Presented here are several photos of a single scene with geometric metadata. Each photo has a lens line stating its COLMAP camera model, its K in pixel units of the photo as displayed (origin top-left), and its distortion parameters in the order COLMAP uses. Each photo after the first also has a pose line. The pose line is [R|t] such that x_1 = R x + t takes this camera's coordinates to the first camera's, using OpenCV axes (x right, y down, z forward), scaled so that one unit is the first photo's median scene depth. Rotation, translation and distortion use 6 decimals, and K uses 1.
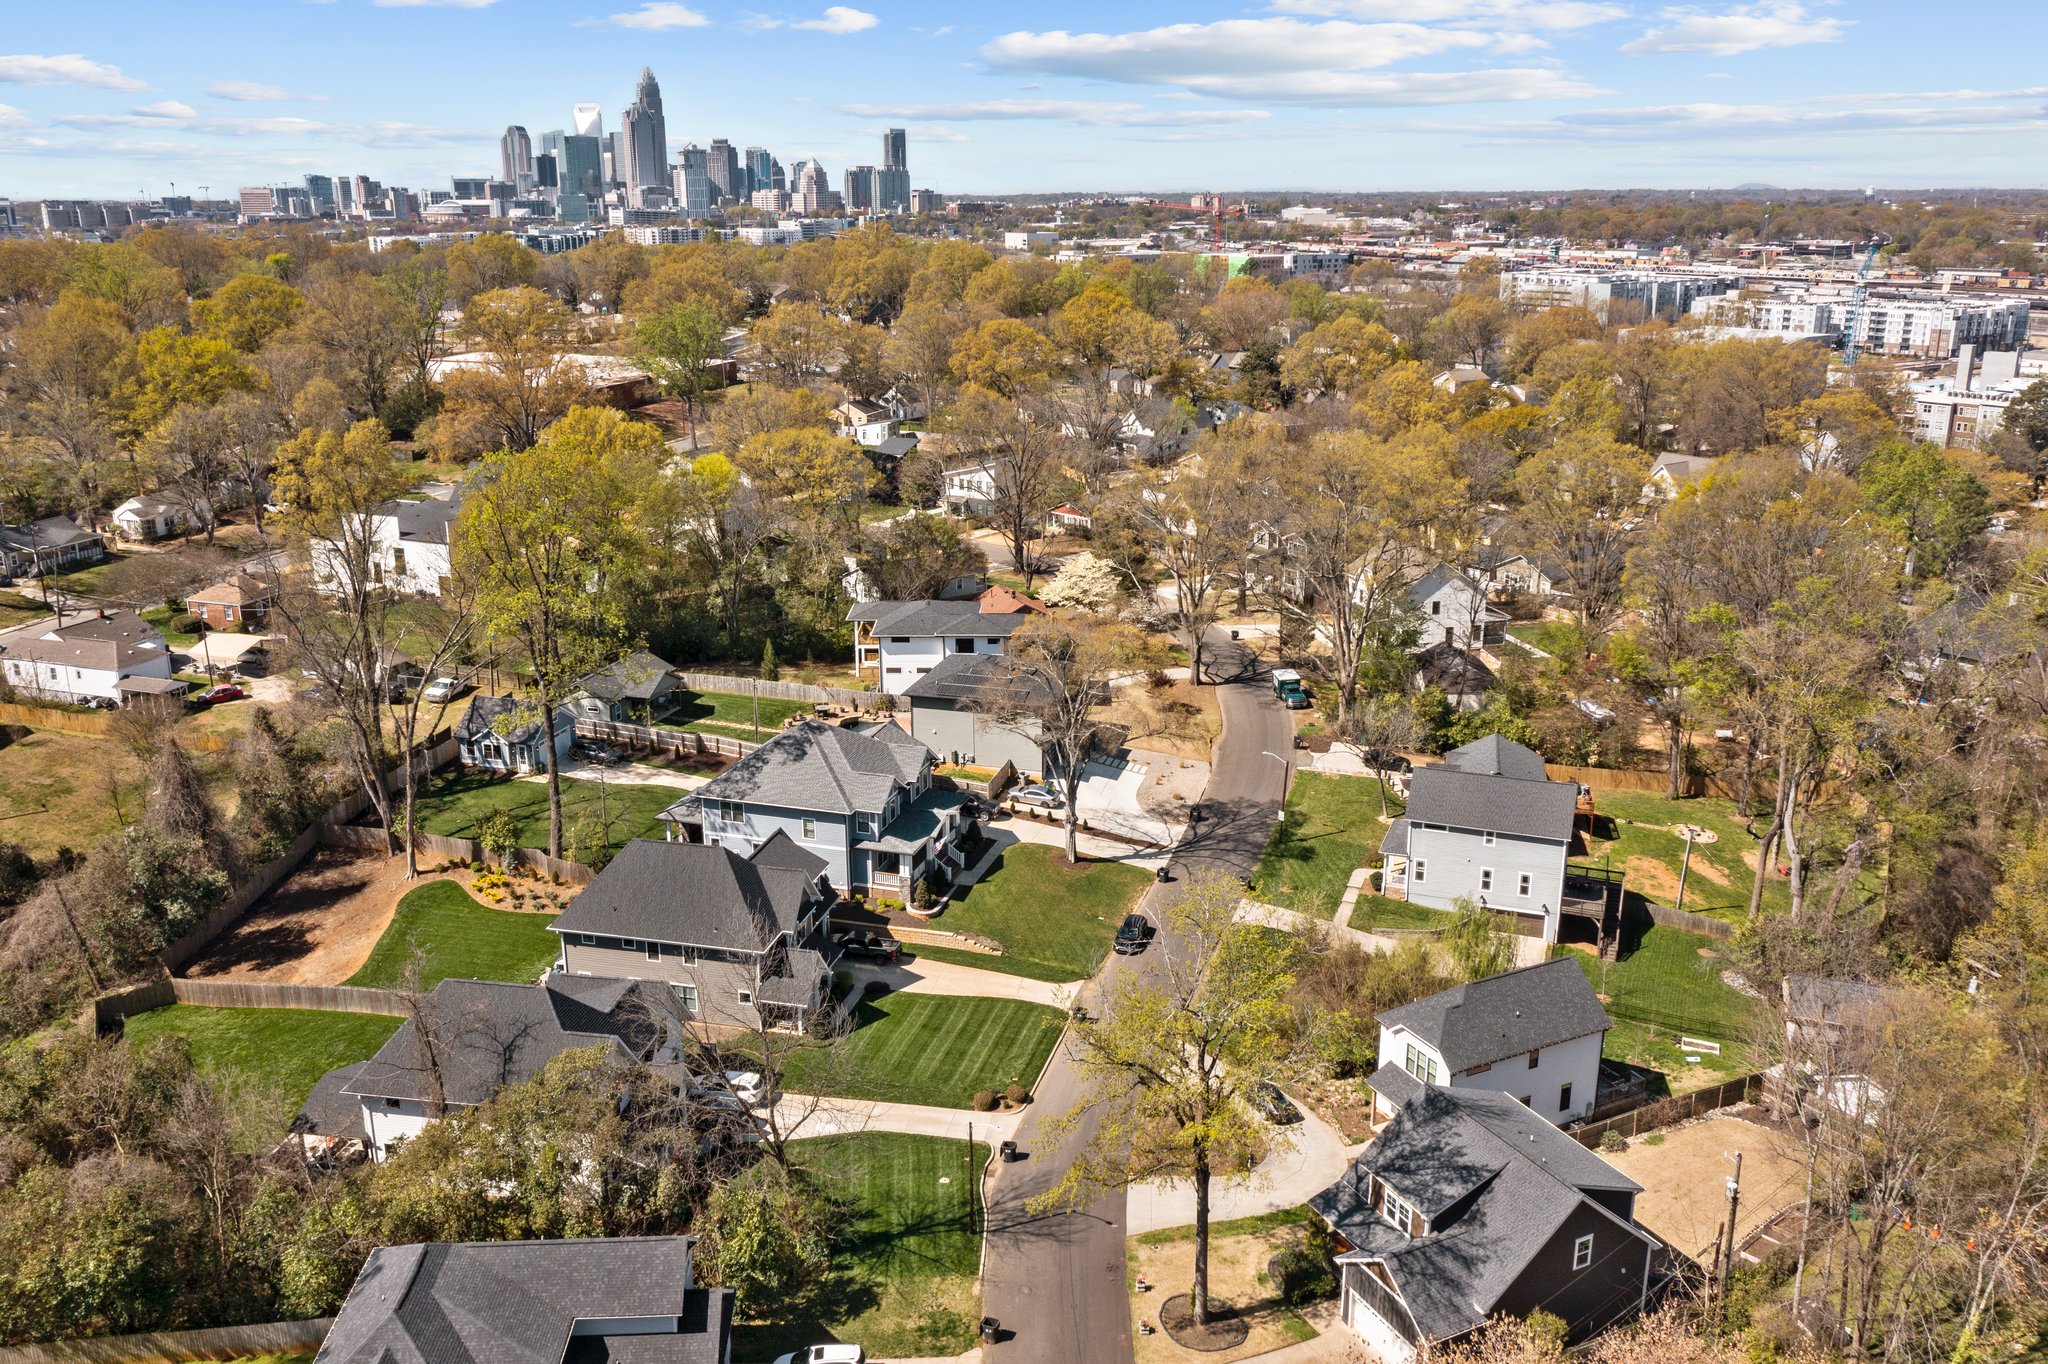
lens RADIAL K [[1647.0, 0, 1022.6], [0, 1647.0, 619.7], [0, 0, 1]] dist [-0.016625, -0.001022]
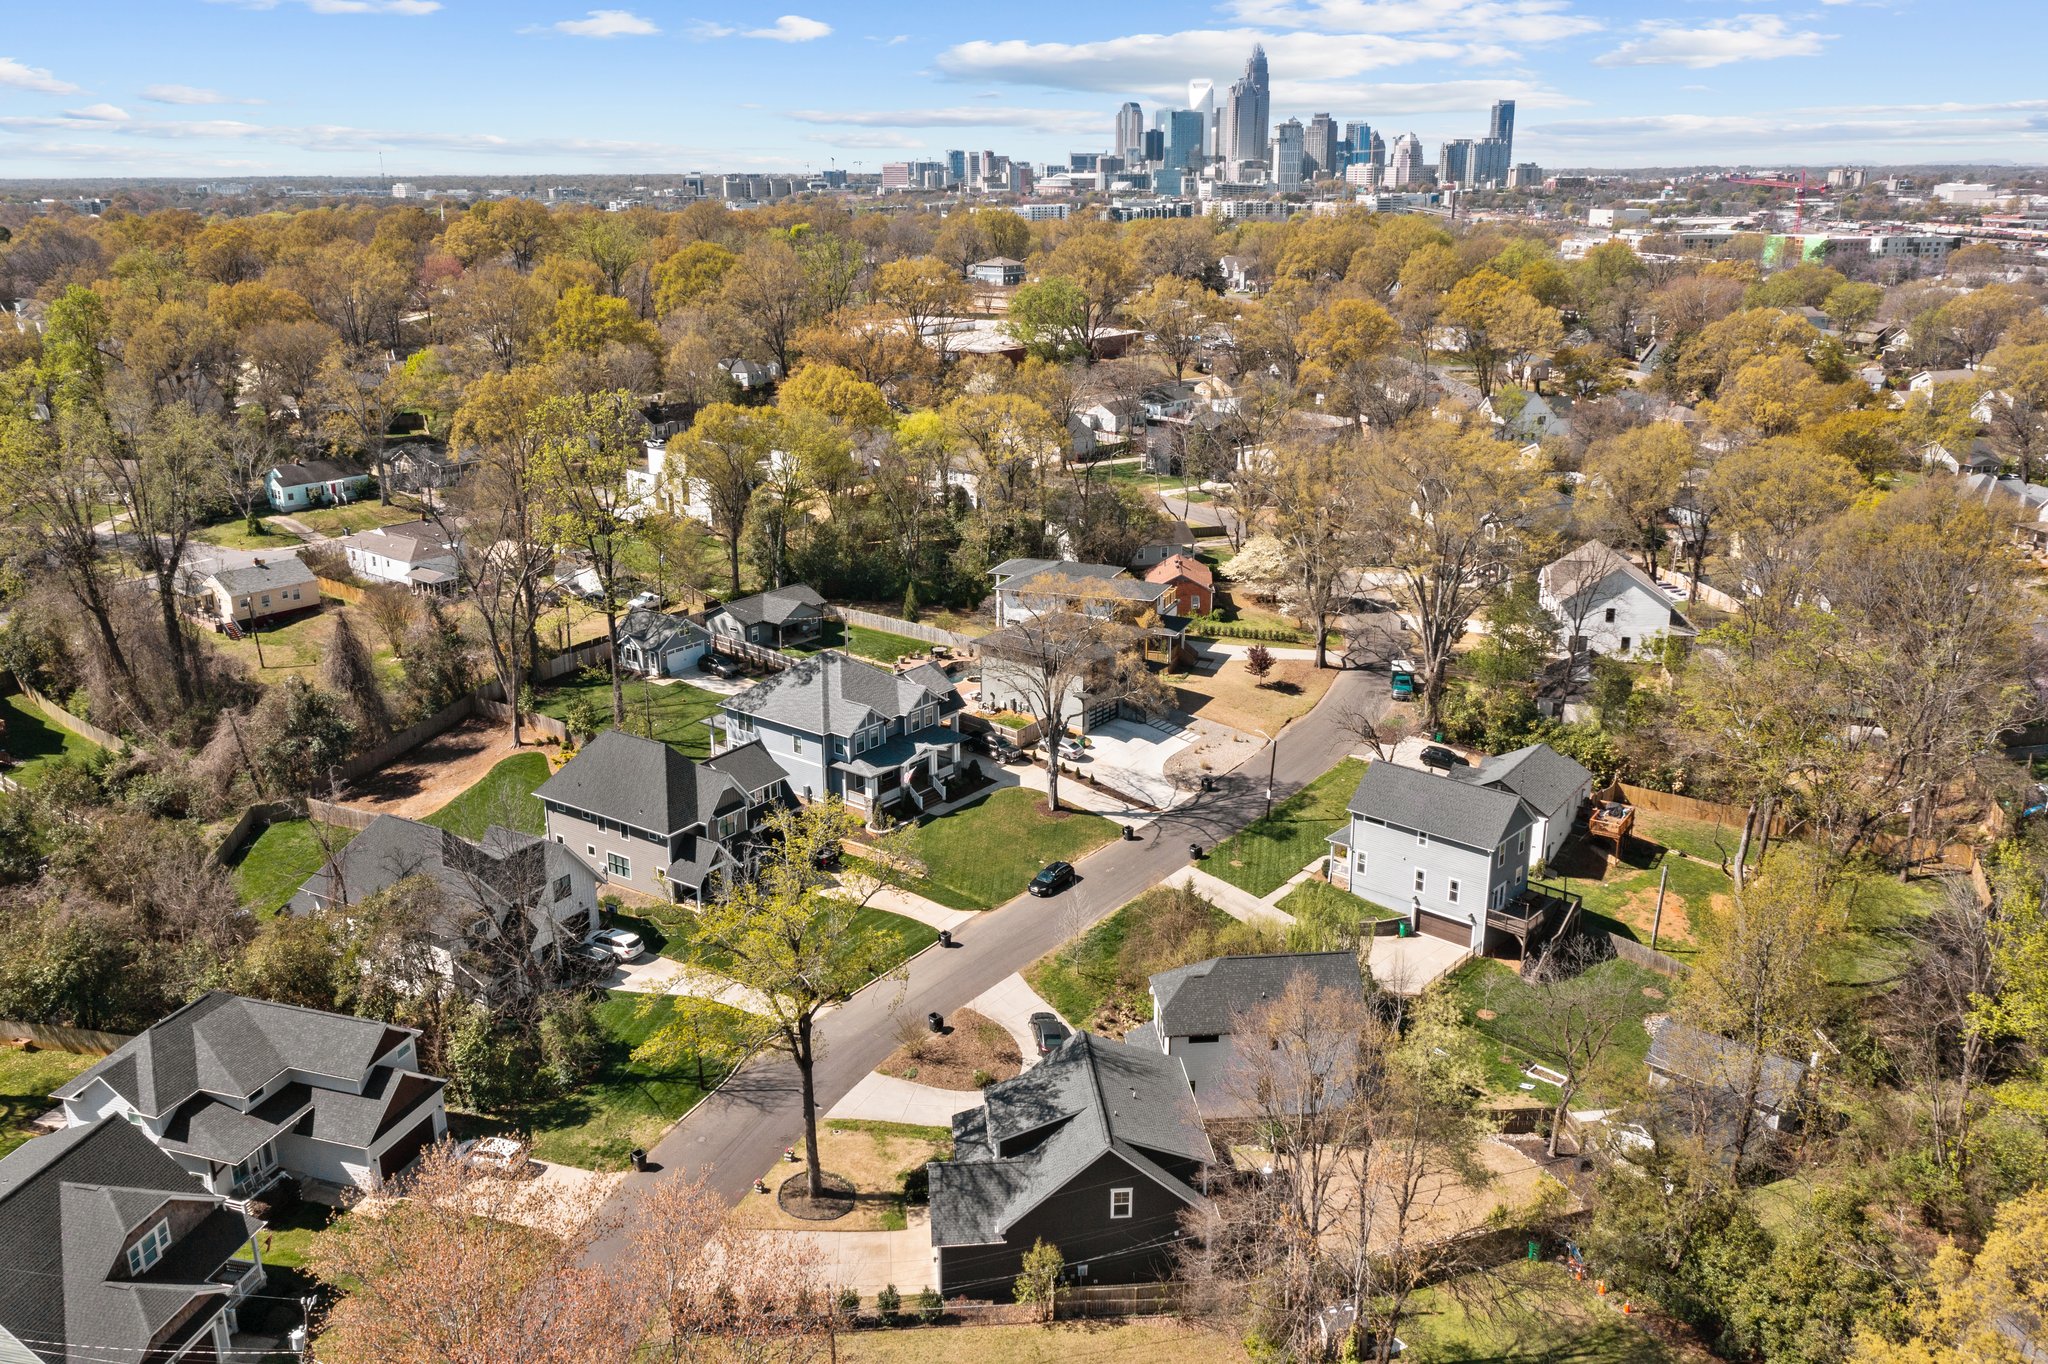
lens RADIAL K [[1629.4, 0, 1029.1], [0, 1629.4, 649.6], [0, 0, 1]] dist [-0.016210, 0.003830]
pose [[0.933389, 0.099092, -0.344914, 0.357131], [-0.086956, 0.994930, 0.050523, -0.007302], [0.348172, -0.017166, 0.937274, 0.009858]]
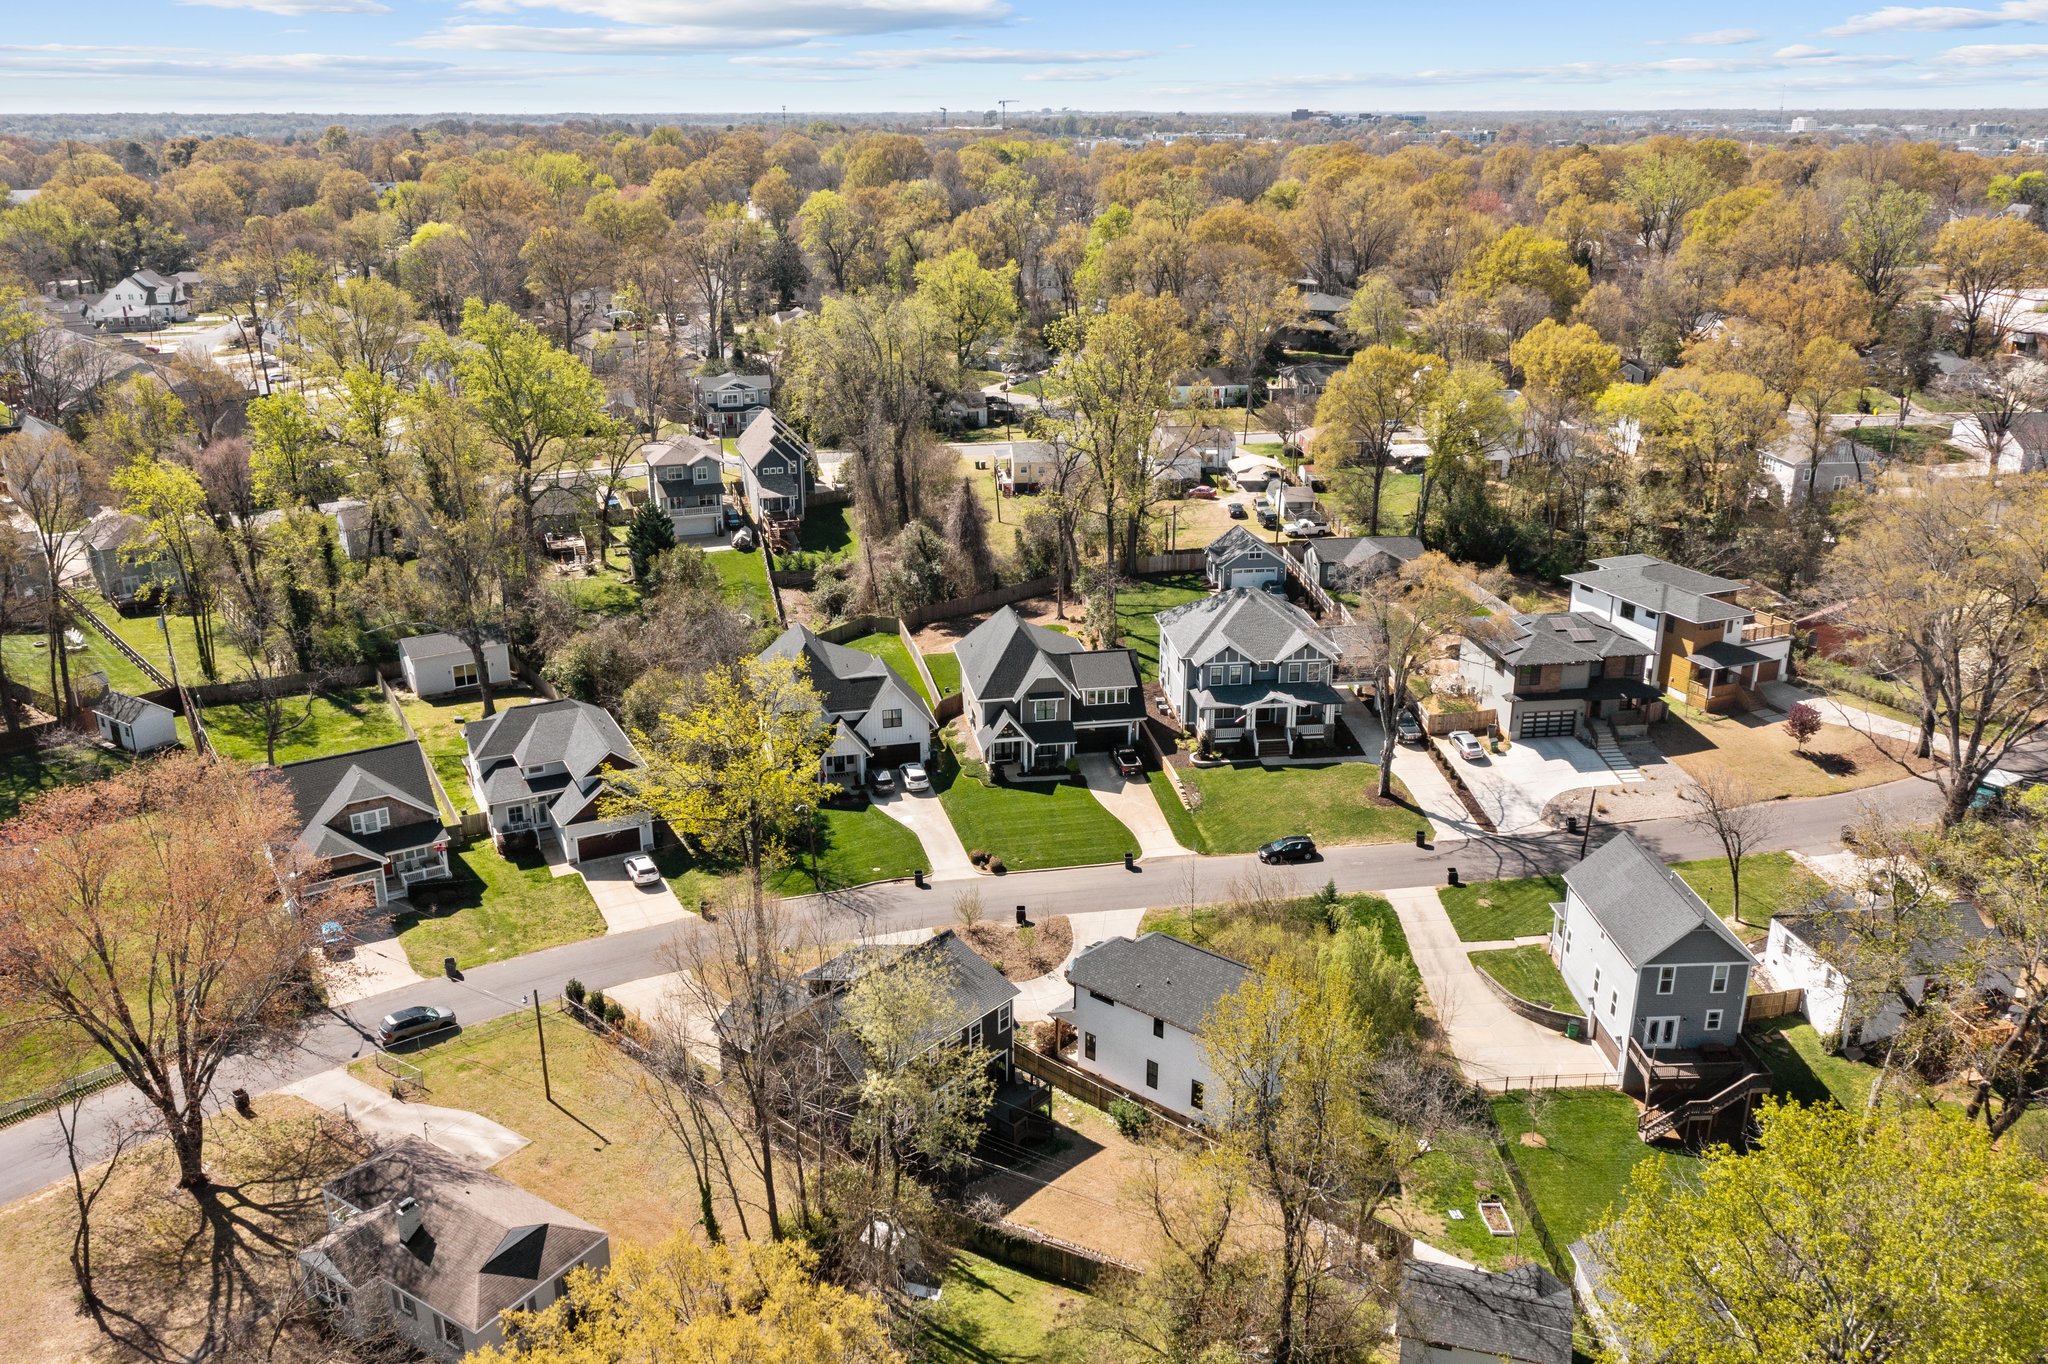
lens RADIAL K [[1629.4, 0, 1029.1], [0, 1629.4, 649.6], [0, 0, 1]] dist [-0.016210, 0.003830]
pose [[0.378604, 0.288398, -0.879480, 0.783797], [-0.222759, 0.950677, 0.215851, -0.104534], [0.898352, 0.114190, 0.424174, 0.357449]]
